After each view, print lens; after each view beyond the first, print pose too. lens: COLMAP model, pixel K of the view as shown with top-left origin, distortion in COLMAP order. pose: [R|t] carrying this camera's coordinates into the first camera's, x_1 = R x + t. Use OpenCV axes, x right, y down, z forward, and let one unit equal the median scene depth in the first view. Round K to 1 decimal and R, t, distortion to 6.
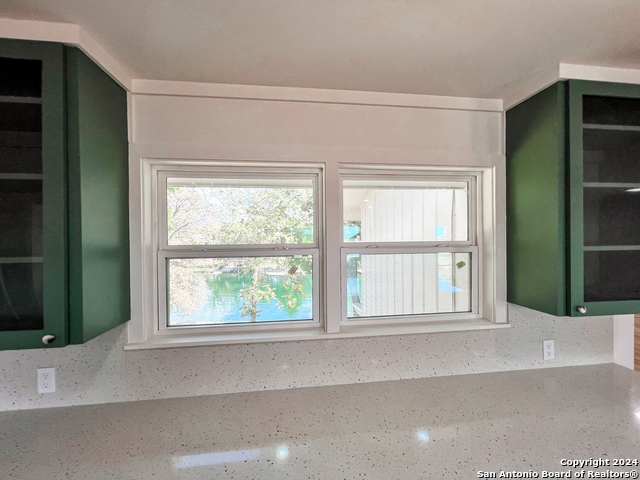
lens RADIAL K [[256.6, 0, 320.0], [0, 256.6, 240.0], [0, 0, 1]] dist [-0.001091, -0.000058]
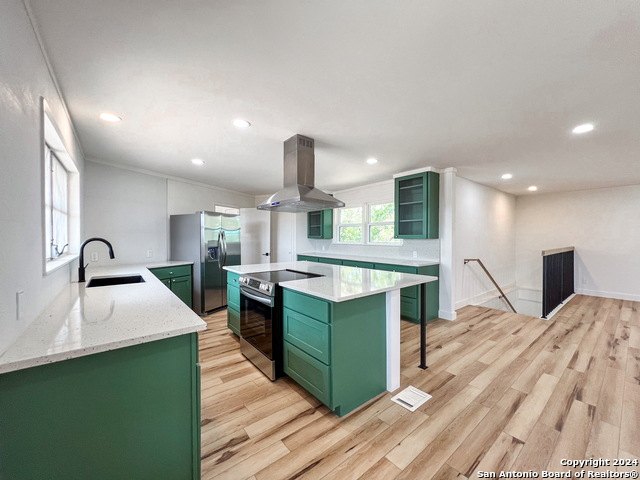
lens RADIAL K [[256.6, 0, 320.0], [0, 256.6, 240.0], [0, 0, 1]] dist [-0.001091, -0.000058]
pose [[0.531003, 0.020607, -0.847119, 3.023332], [-0.004857, 0.999762, 0.021275, 0.197295], [0.847356, -0.007183, 0.530977, -1.697308]]
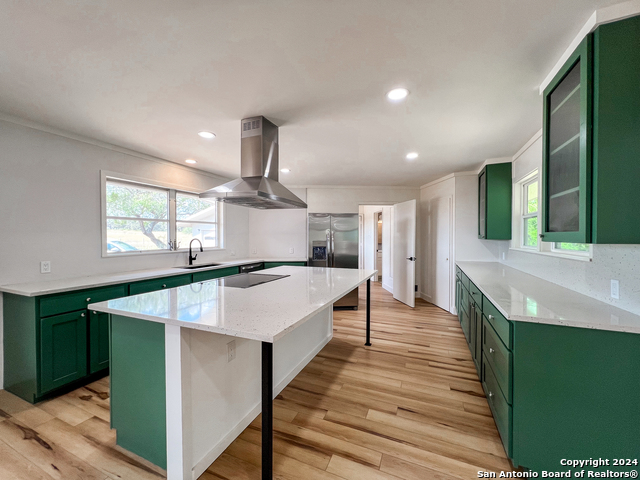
lens RADIAL K [[256.6, 0, 320.0], [0, 256.6, 240.0], [0, 0, 1]] dist [-0.001091, -0.000058]
pose [[-0.501573, 0.025596, -0.864737, 2.493492], [0.008021, 0.999657, 0.024937, 0.188705], [0.865078, 0.005572, -0.501606, 0.492395]]
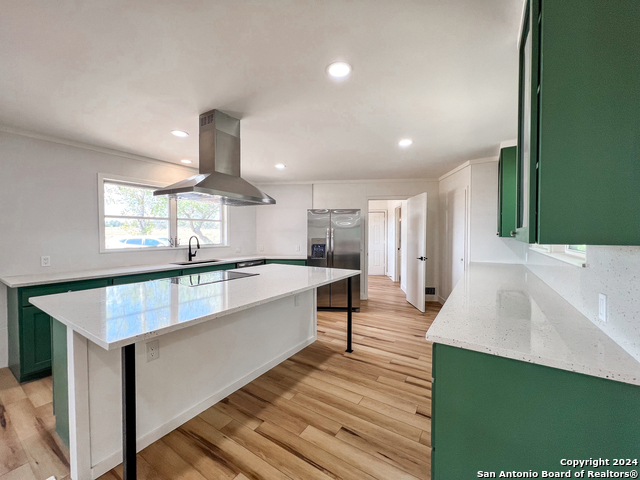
lens RADIAL K [[256.6, 0, 320.0], [0, 256.6, 240.0], [0, 0, 1]] dist [-0.001091, -0.000058]
pose [[-0.640576, 0.032624, -0.767201, 2.072266], [0.010424, 0.999374, 0.033793, 0.195294], [0.767824, 0.013649, -0.640516, 0.867997]]
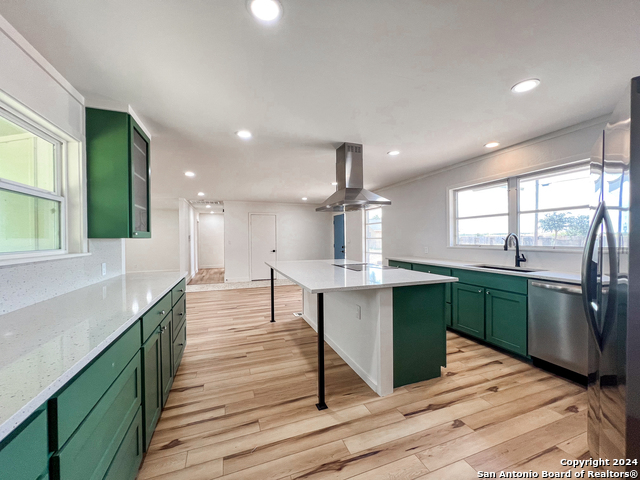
lens RADIAL K [[256.6, 0, 320.0], [0, 256.6, 240.0], [0, 0, 1]] dist [-0.001091, -0.000058]
pose [[-0.230724, 0.007118, 0.972993, -0.987189], [0.012726, 0.999910, -0.004297, 0.273812], [-0.972936, 0.011391, -0.230793, 0.053905]]
